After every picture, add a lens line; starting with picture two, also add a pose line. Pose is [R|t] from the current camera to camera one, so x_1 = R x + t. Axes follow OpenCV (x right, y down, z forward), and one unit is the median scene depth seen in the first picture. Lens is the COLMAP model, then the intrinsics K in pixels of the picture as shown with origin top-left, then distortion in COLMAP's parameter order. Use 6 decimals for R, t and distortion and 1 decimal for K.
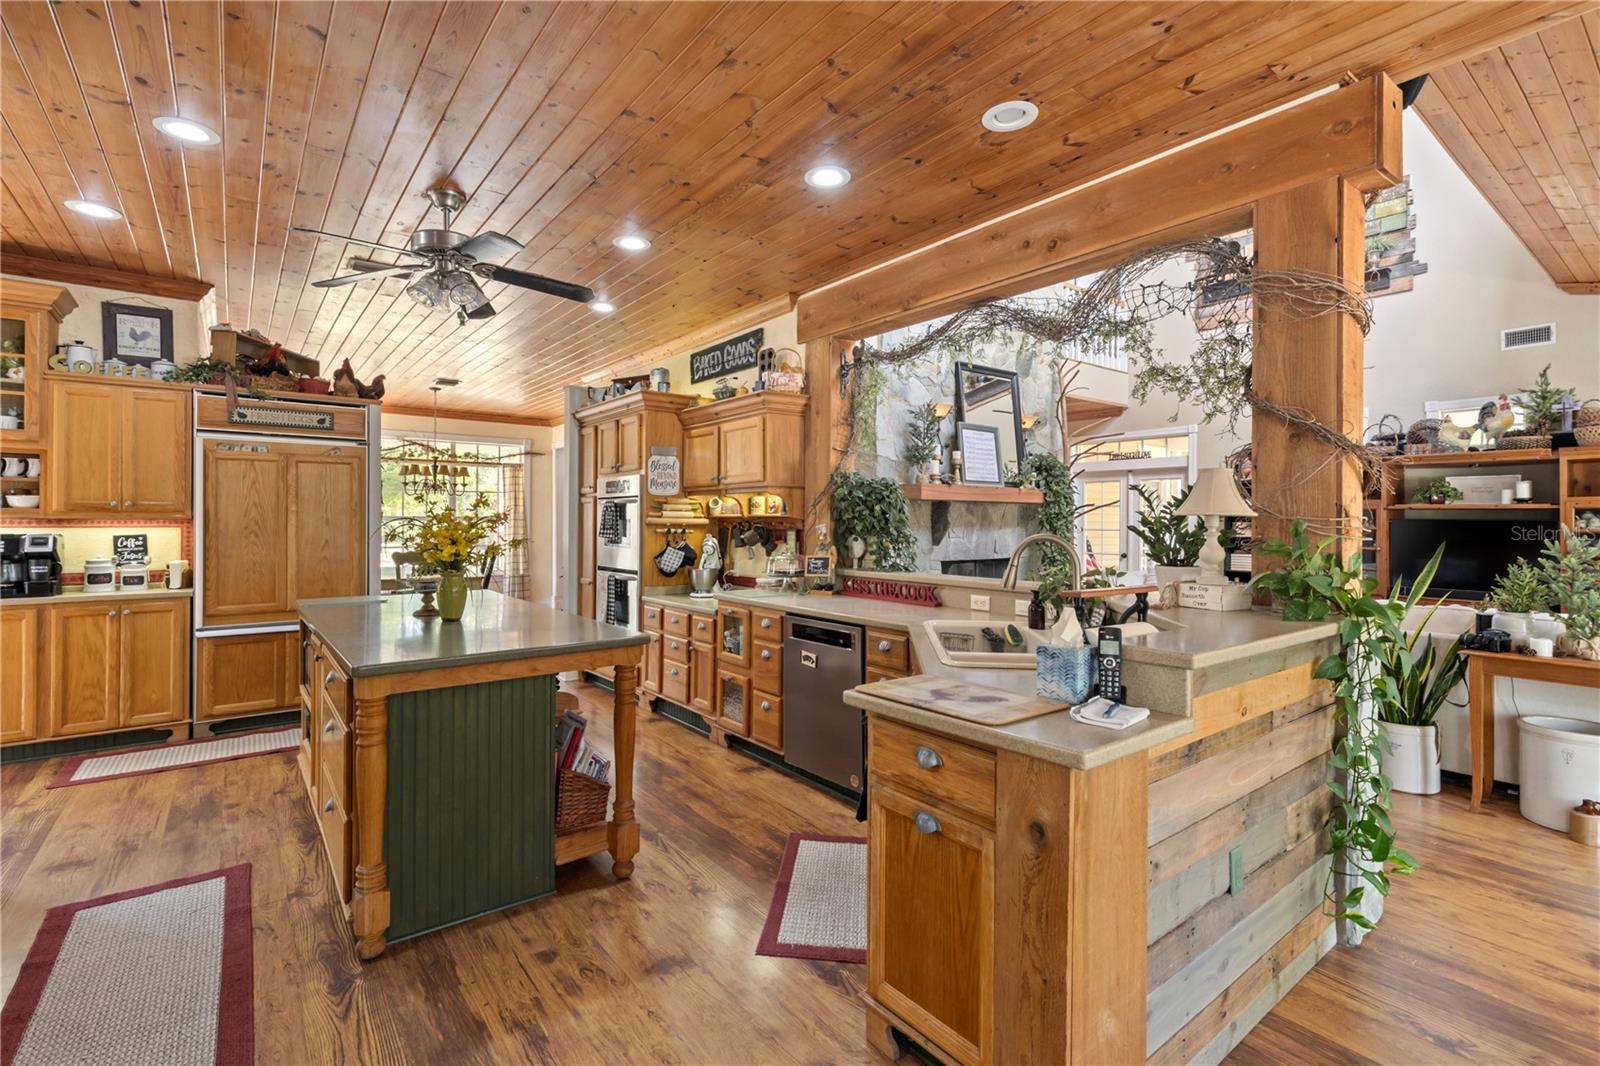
lens RADIAL K [[726.1, 0, 805.5], [0, 726.1, 523.1], [0, 0, 1]] dist [0.006154, 0.000664]
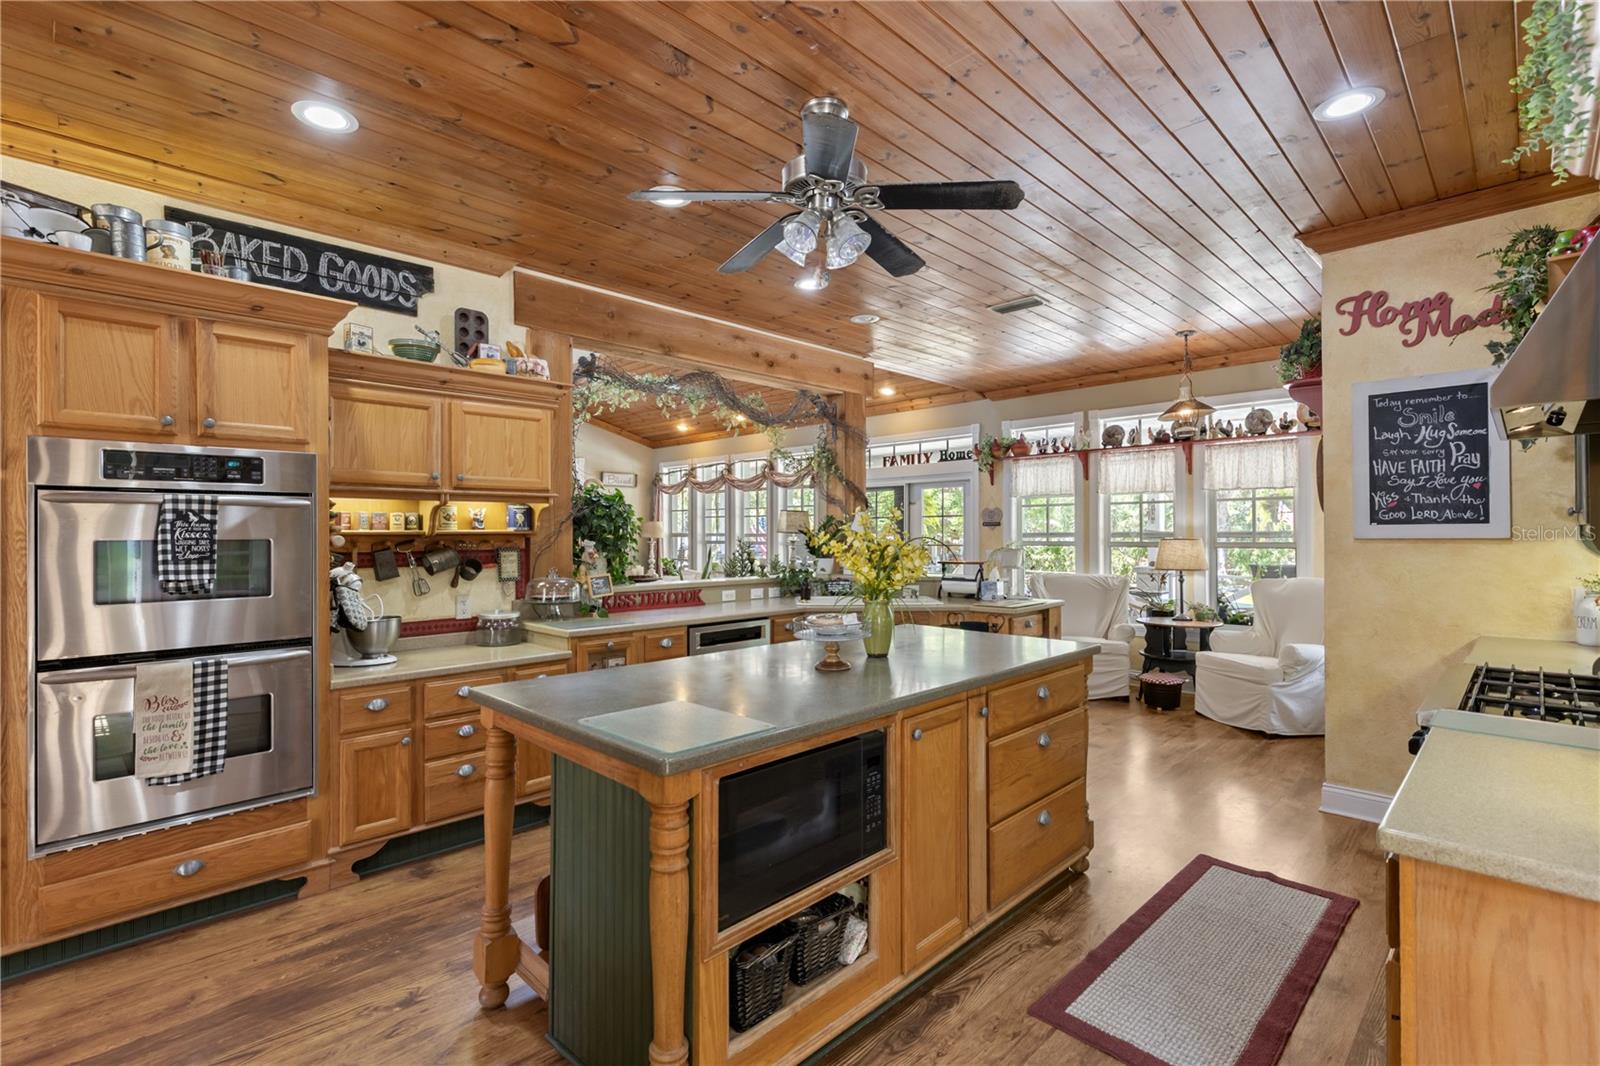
lens RADIAL K [[726.1, 0, 797.5], [0, 726.1, 529.3], [0, 0, 1]] dist [0.006154, 0.000664]
pose [[-0.115698, 0.006009, 0.993266, -1.066099], [0.007064, 0.999961, -0.005227, -0.007593], [-0.993259, 0.006412, -0.115736, 0.957280]]
